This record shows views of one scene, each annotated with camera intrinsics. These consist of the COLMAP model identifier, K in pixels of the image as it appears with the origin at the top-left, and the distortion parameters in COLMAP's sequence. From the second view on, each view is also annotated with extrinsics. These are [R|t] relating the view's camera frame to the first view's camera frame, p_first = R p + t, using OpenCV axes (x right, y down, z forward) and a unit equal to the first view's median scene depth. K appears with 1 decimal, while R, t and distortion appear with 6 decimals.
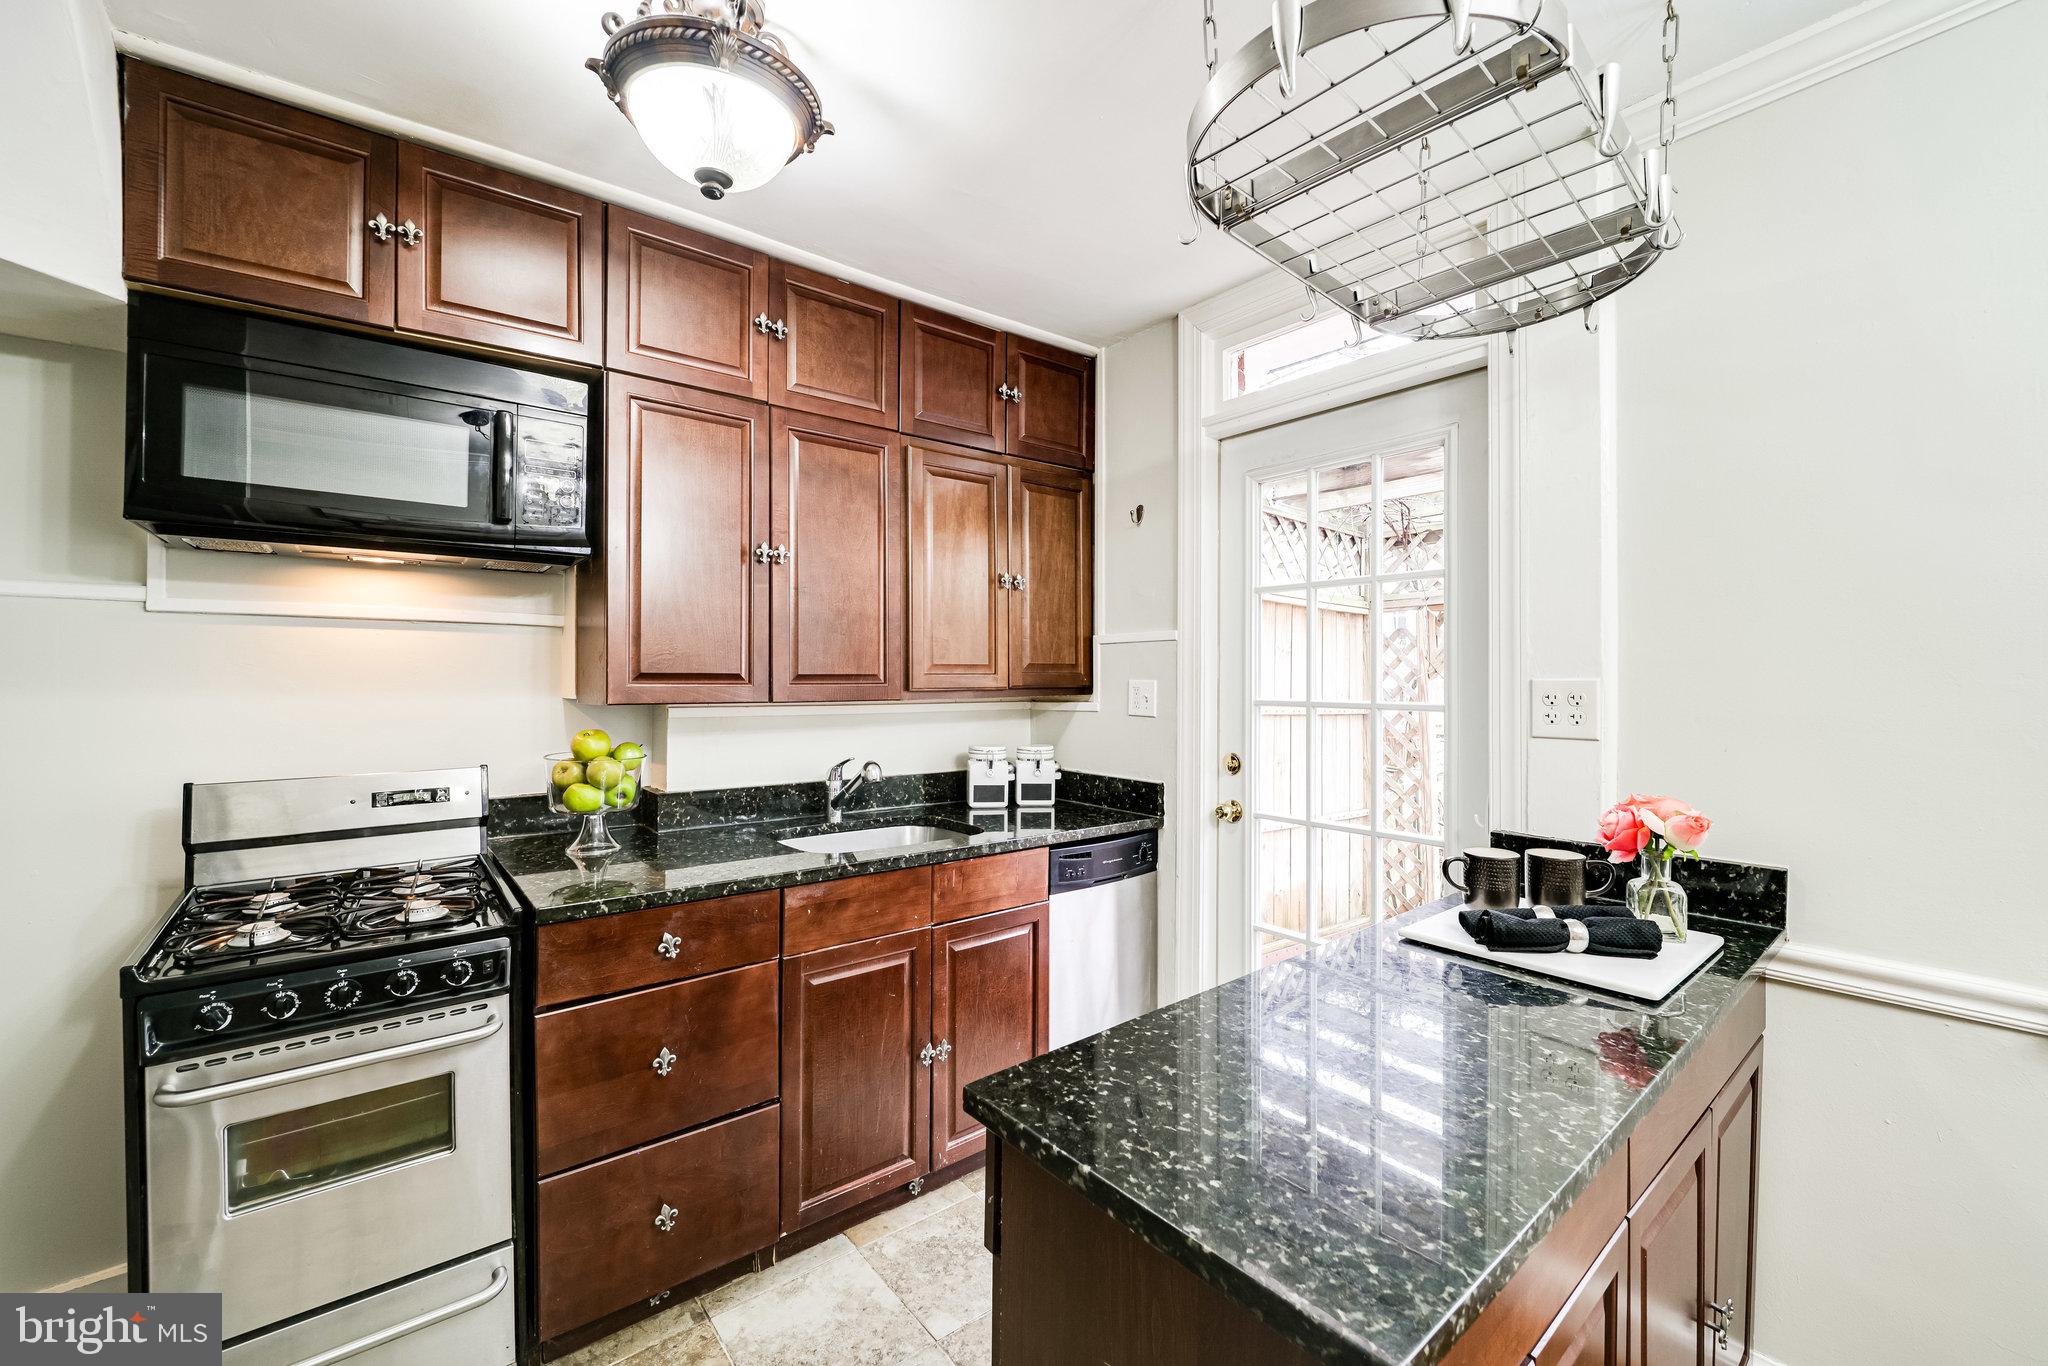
lens RADIAL K [[815.4, 0, 1024.0], [0, 815.4, 683.0], [0, 0, 1]] dist [-0.020449, -0.000220]
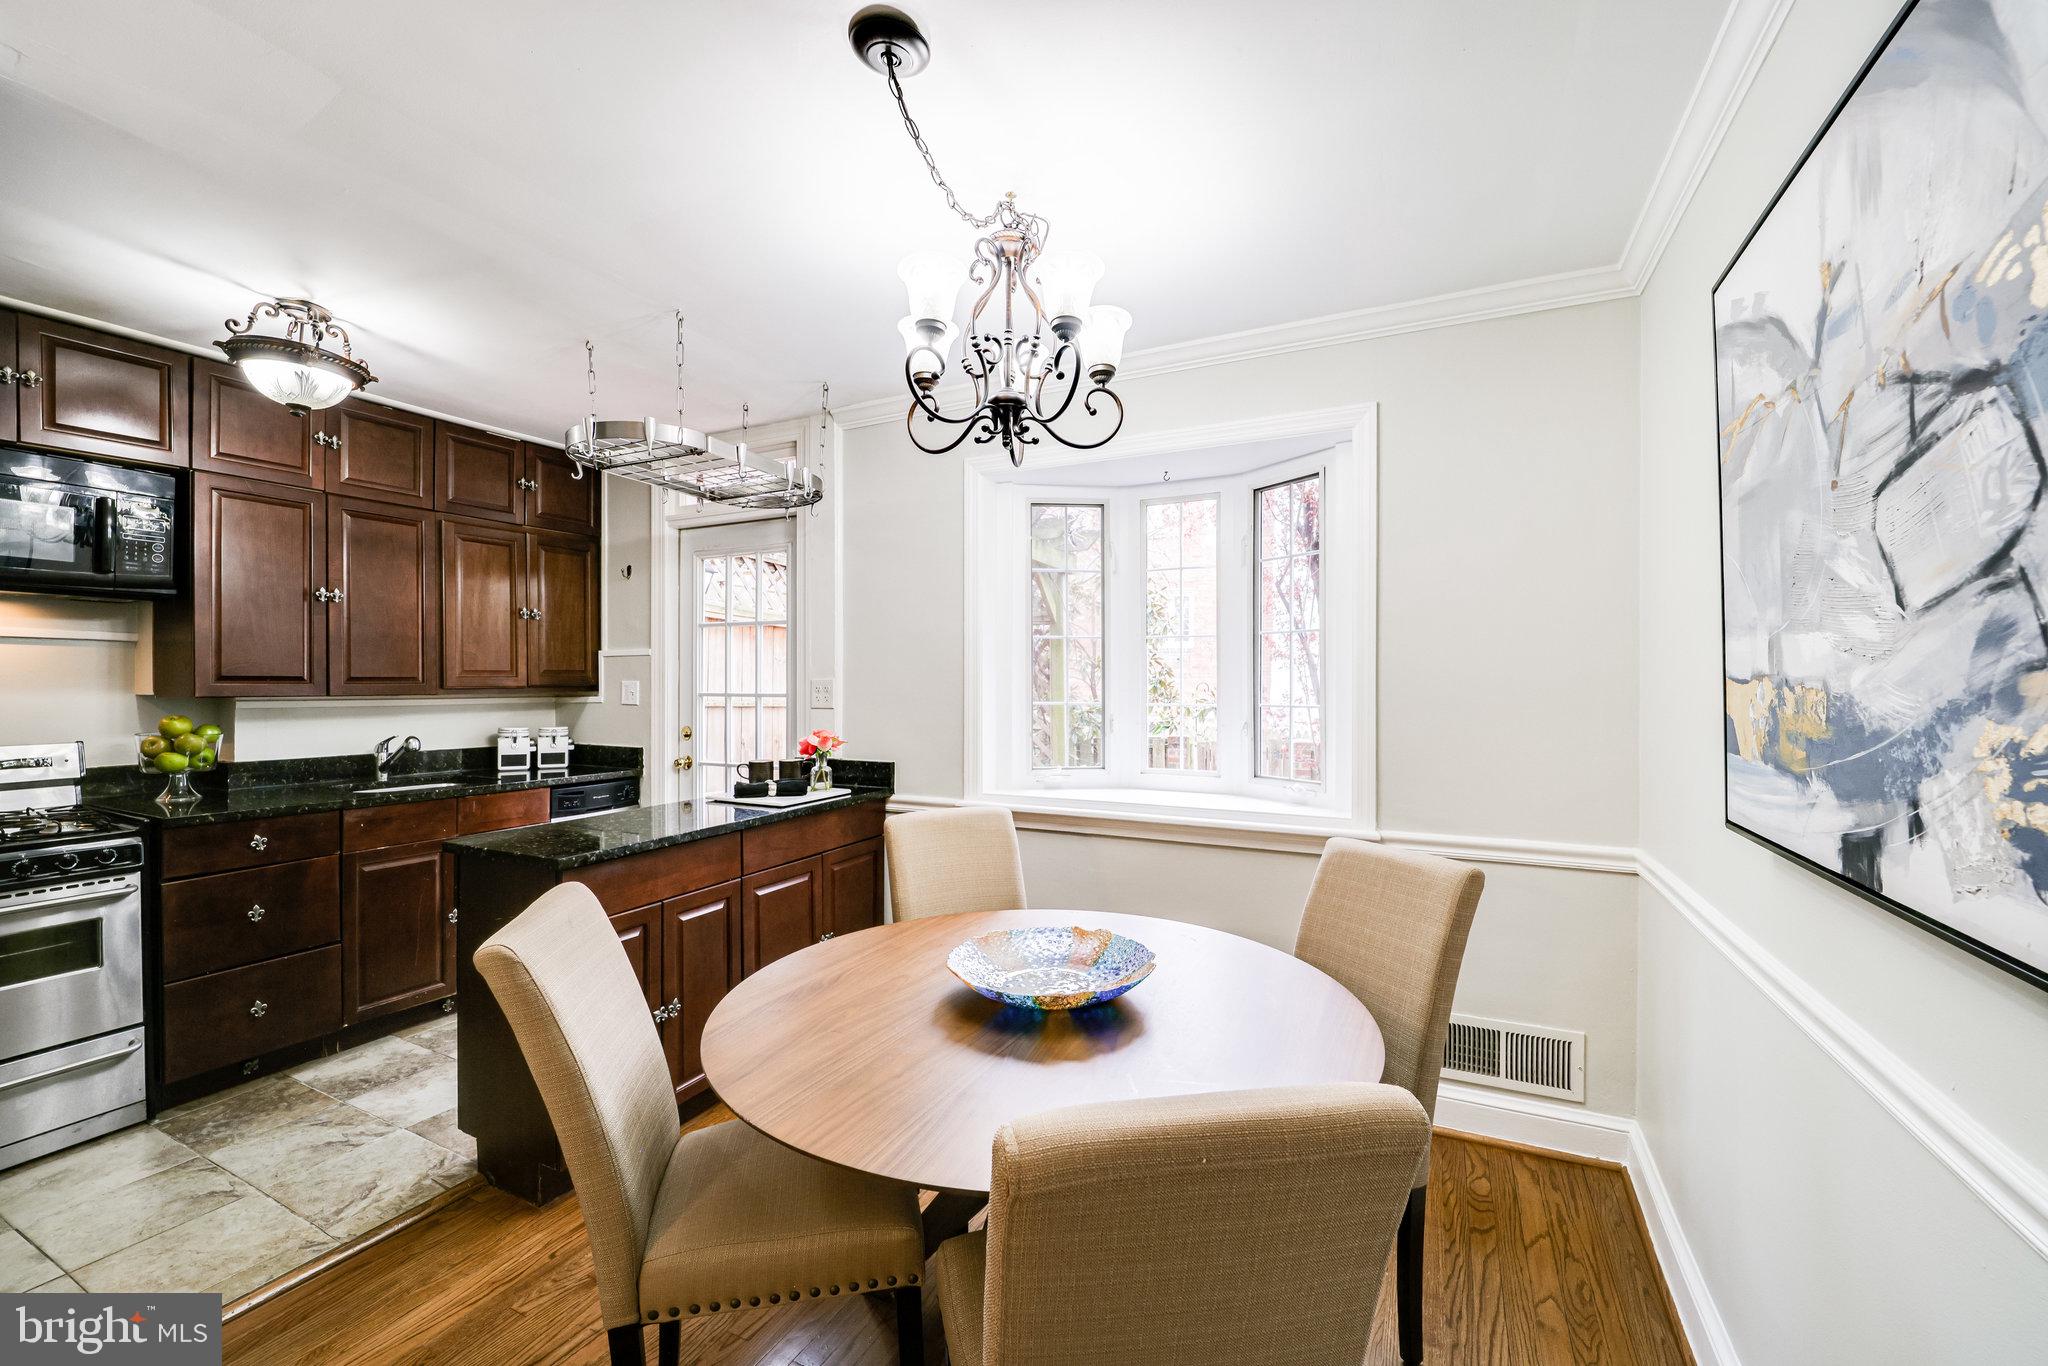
lens RADIAL K [[830.1, 0, 1052.9], [0, 830.1, 686.5], [0, 0, 1]] dist [-0.022954, -0.000165]
pose [[0.897547, -0.005659, 0.440883, 0.200483], [0.006070, 0.999981, 0.000478, 0.012571], [-0.440877, 0.002247, 0.897565, -0.837063]]
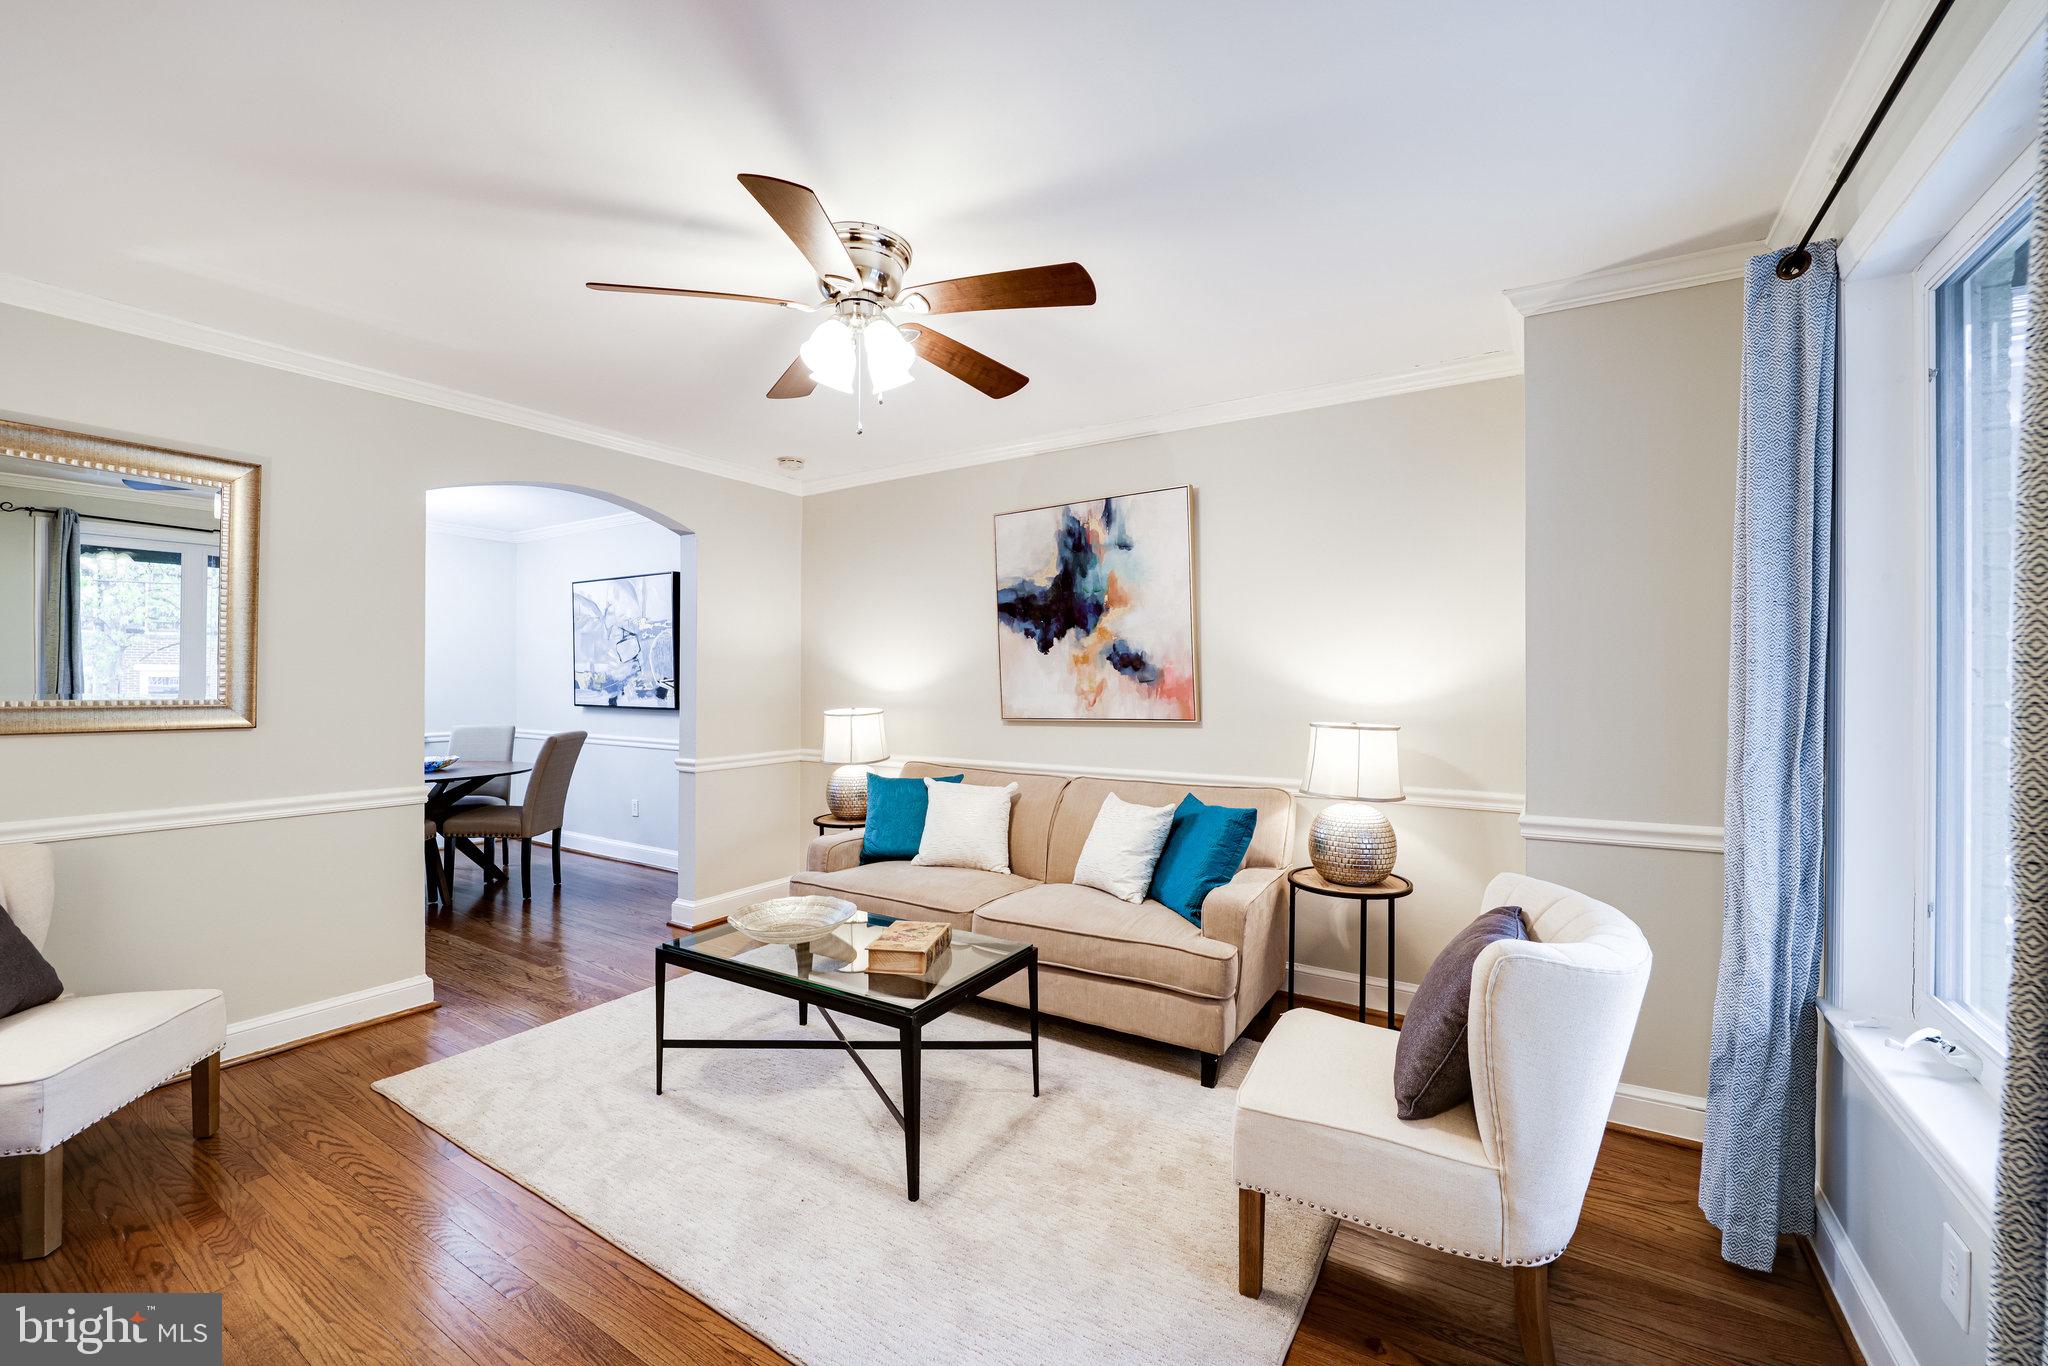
lens RADIAL K [[815.4, 0, 1024.0], [0, 815.4, 683.0], [0, 0, 1]] dist [-0.020449, -0.000220]
pose [[-0.326453, -0.011788, 0.945140, -2.137251], [0.009984, 0.999823, 0.015918, 0.017283], [-0.945161, 0.014633, -0.326278, -1.043039]]
